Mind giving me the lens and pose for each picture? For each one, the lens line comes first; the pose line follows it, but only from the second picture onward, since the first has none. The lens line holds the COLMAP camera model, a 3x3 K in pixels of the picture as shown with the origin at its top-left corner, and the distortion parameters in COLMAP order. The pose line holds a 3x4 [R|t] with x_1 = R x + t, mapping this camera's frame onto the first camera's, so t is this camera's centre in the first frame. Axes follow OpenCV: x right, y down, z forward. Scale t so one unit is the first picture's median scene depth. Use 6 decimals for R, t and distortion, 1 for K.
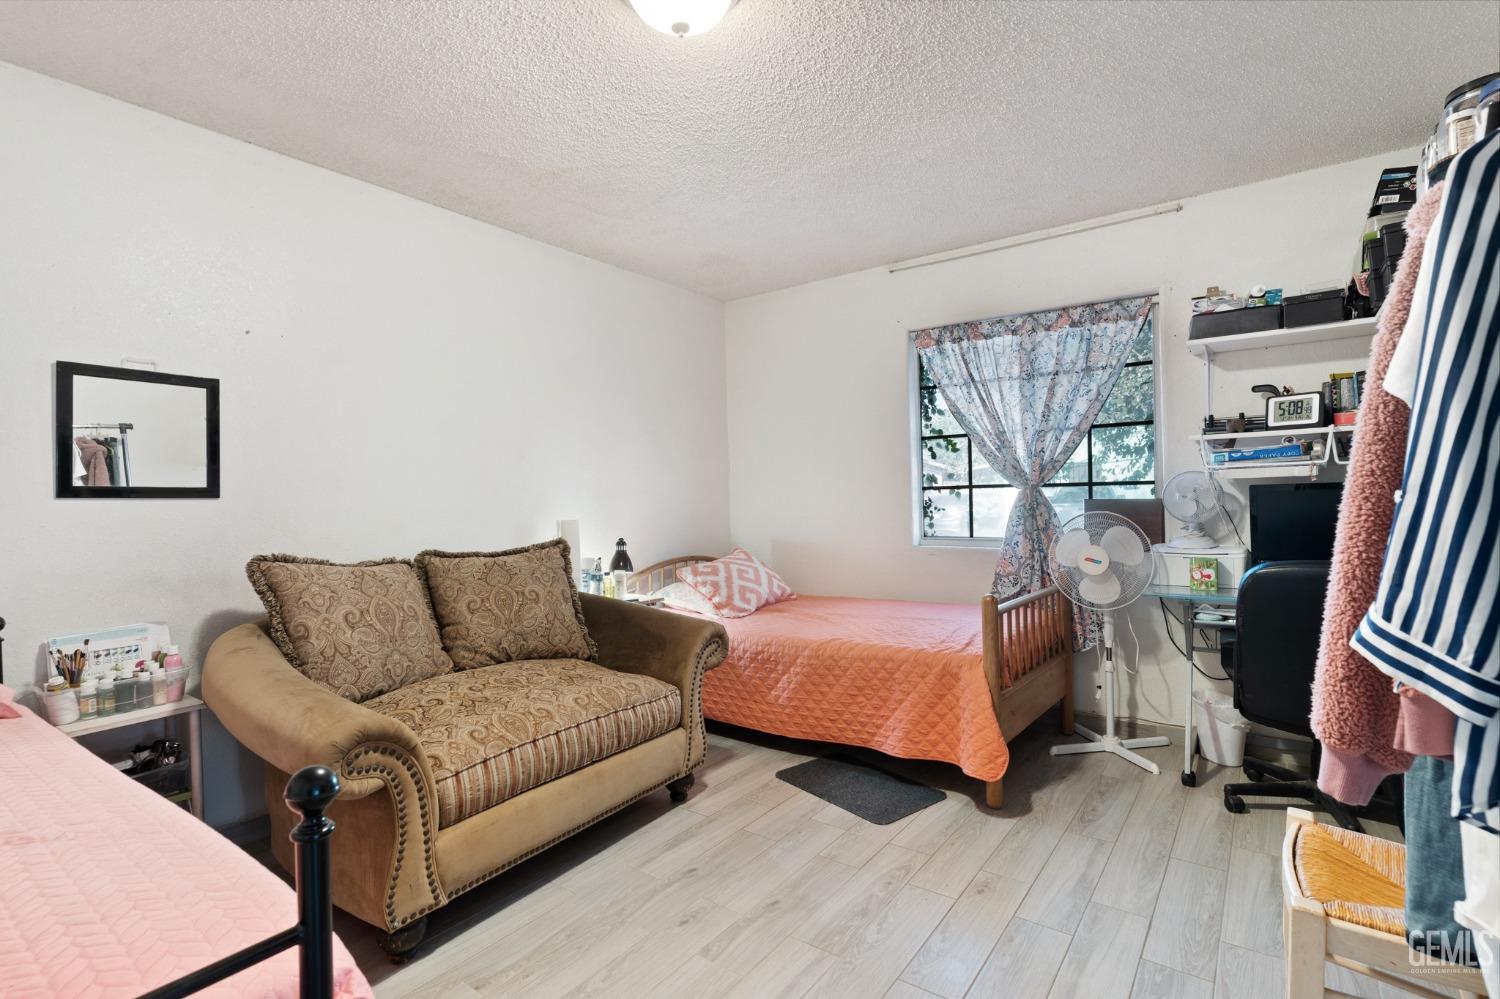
lens RADIAL K [[720.5, 0, 745.3], [0, 720.5, 501.9], [0, 0, 1]] dist [-0.000517, 0.001278]
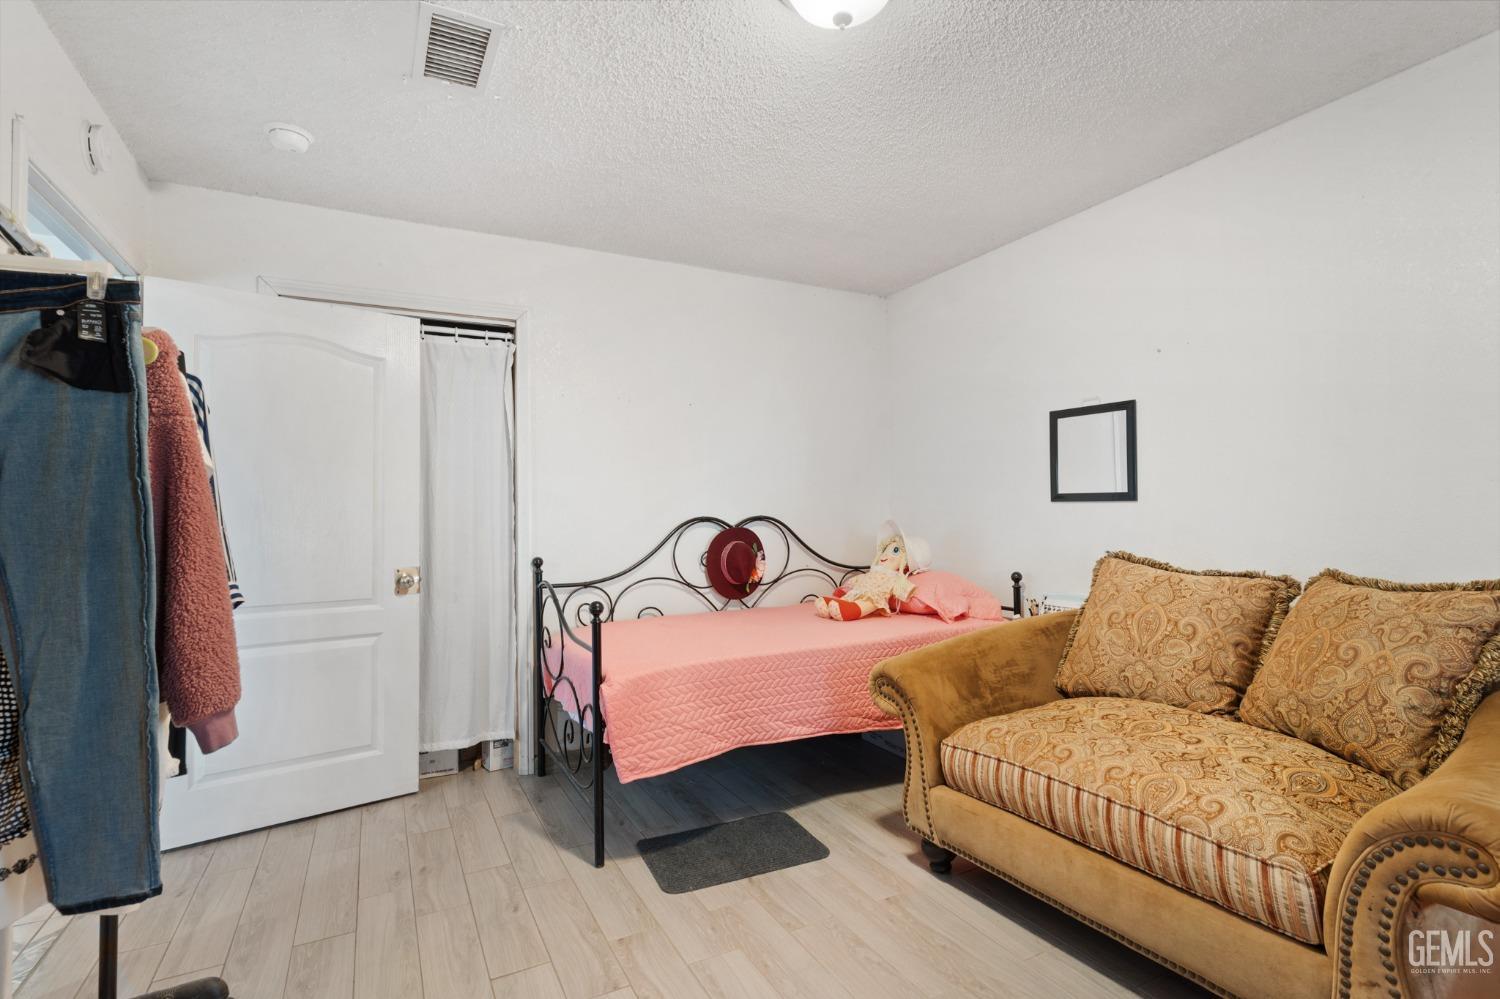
lens RADIAL K [[720.5, 0, 738.9], [0, 720.5, 503.7], [0, 0, 1]] dist [-0.000517, 0.001278]
pose [[-0.452689, 0.012894, -0.891575, 0.638843], [0.016144, 0.999850, 0.006263, -0.019891], [0.891522, -0.011558, -0.452830, 1.003310]]
